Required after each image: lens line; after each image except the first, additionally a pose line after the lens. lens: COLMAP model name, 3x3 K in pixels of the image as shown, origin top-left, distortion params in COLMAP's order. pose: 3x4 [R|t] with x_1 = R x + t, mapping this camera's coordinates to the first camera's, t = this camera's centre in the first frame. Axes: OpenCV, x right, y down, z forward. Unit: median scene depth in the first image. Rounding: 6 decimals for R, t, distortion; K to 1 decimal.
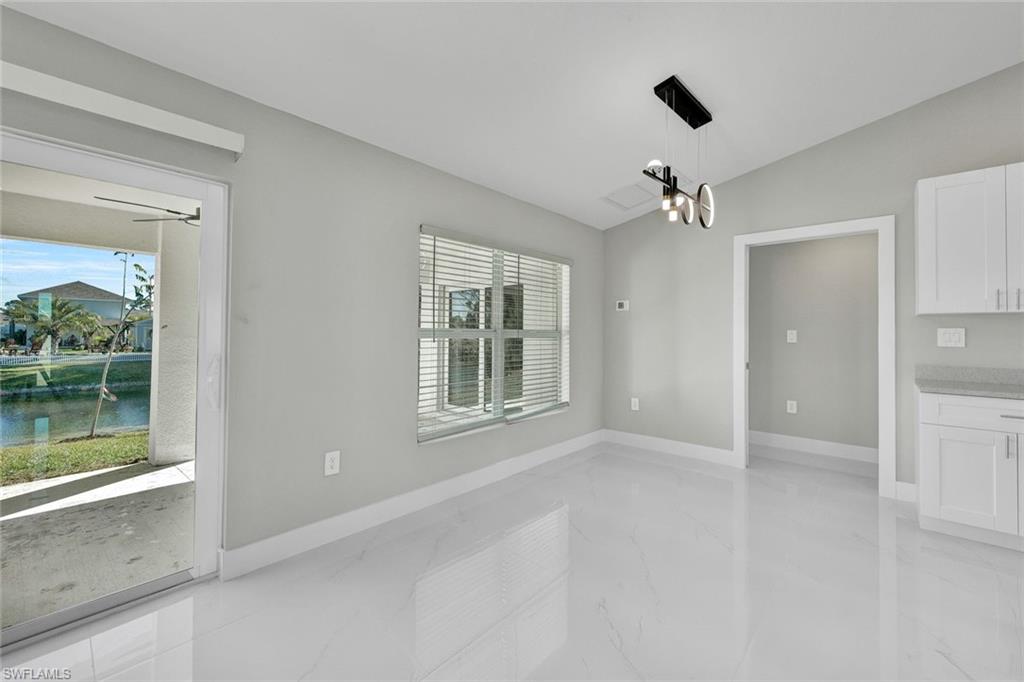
lens RADIAL K [[424.0, 0, 494.9], [0, 424.0, 326.1], [0, 0, 1]] dist [-0.000975, -0.000397]
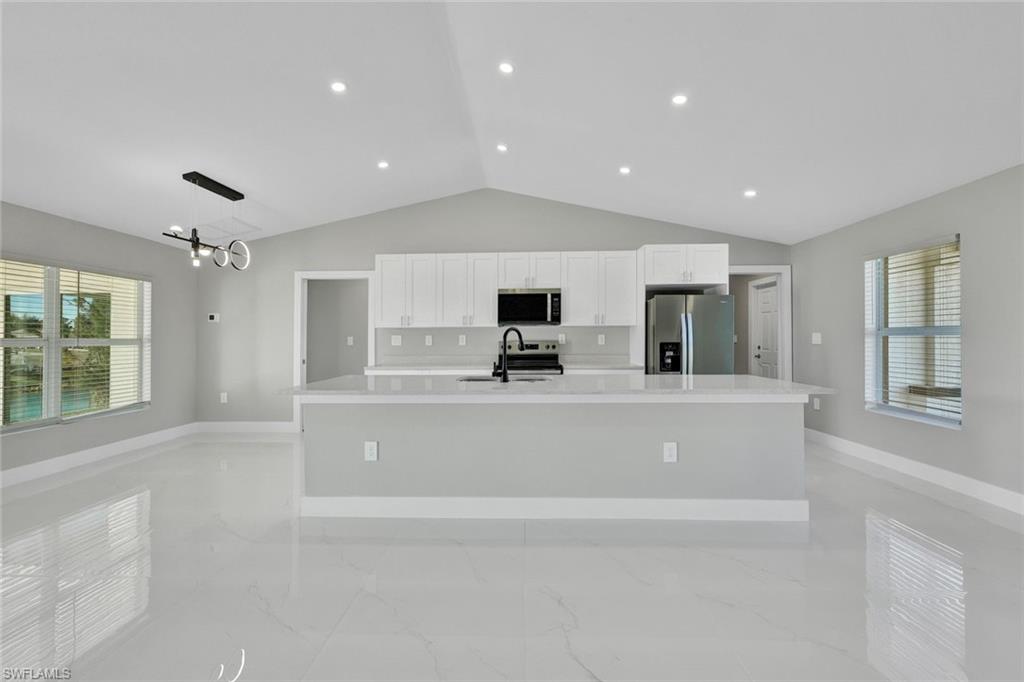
lens RADIAL K [[423.8, 0, 511.5], [0, 423.8, 333.1], [0, 0, 1]] dist [-0.000462, 0.000004]
pose [[0.749282, -0.002796, 0.662246, 0.147594], [0.001733, 0.999996, 0.002260, -0.005700], [-0.662249, -0.000546, 0.749283, -0.504514]]
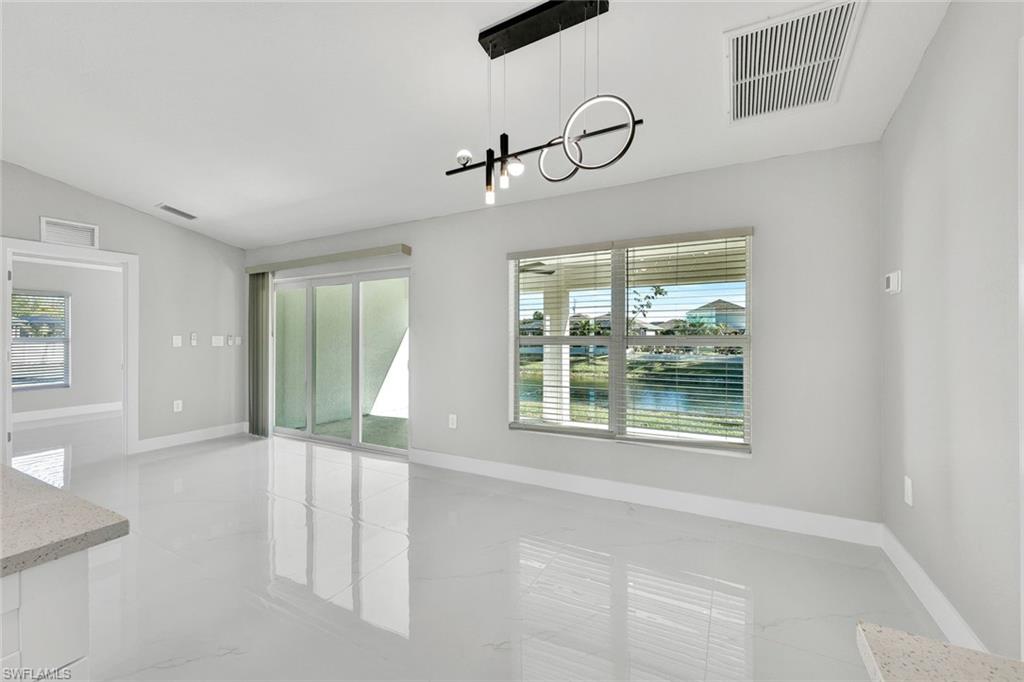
lens RADIAL K [[408.7, 0, 512.0], [0, 408.7, 341.0], [0, 0, 1]] dist [0.000049, 0.000087]
pose [[0.259715, 0.001943, -0.965683, 0.682059], [0.020081, 0.999771, 0.007413, 0.006231], [0.965477, -0.021317, 0.259616, 0.480689]]
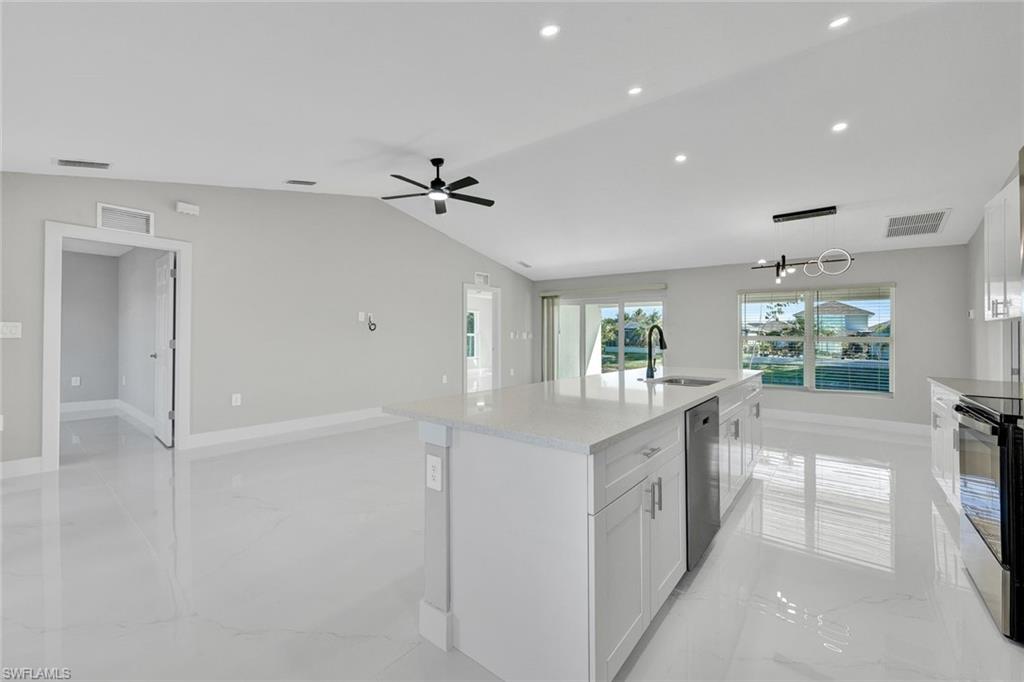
lens RADIAL K [[406.9, 0, 510.3], [0, 406.9, 329.4], [0, 0, 1]] dist [-0.000213, 0.000049]
pose [[0.069770, -0.021227, -0.997337, 1.322661], [0.003959, 0.999772, -0.021002, 0.007875], [0.997555, -0.002483, 0.069839, -0.252690]]
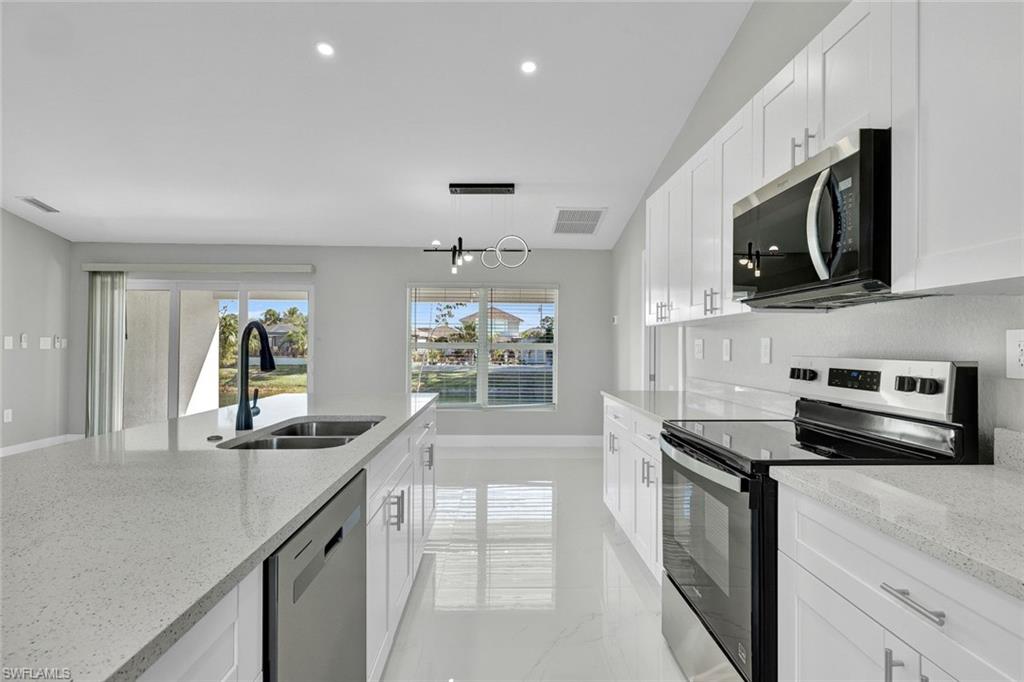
lens RADIAL K [[504.1, 0, 512.0], [0, 504.1, 341.0], [0, 0, 1]] dist [-0.015478, 0.000575]
pose [[0.706000, -0.007937, -0.708167, 1.085550], [0.008313, 0.999961, -0.002919, 0.005846], [0.708163, -0.003826, 0.706039, -0.094108]]
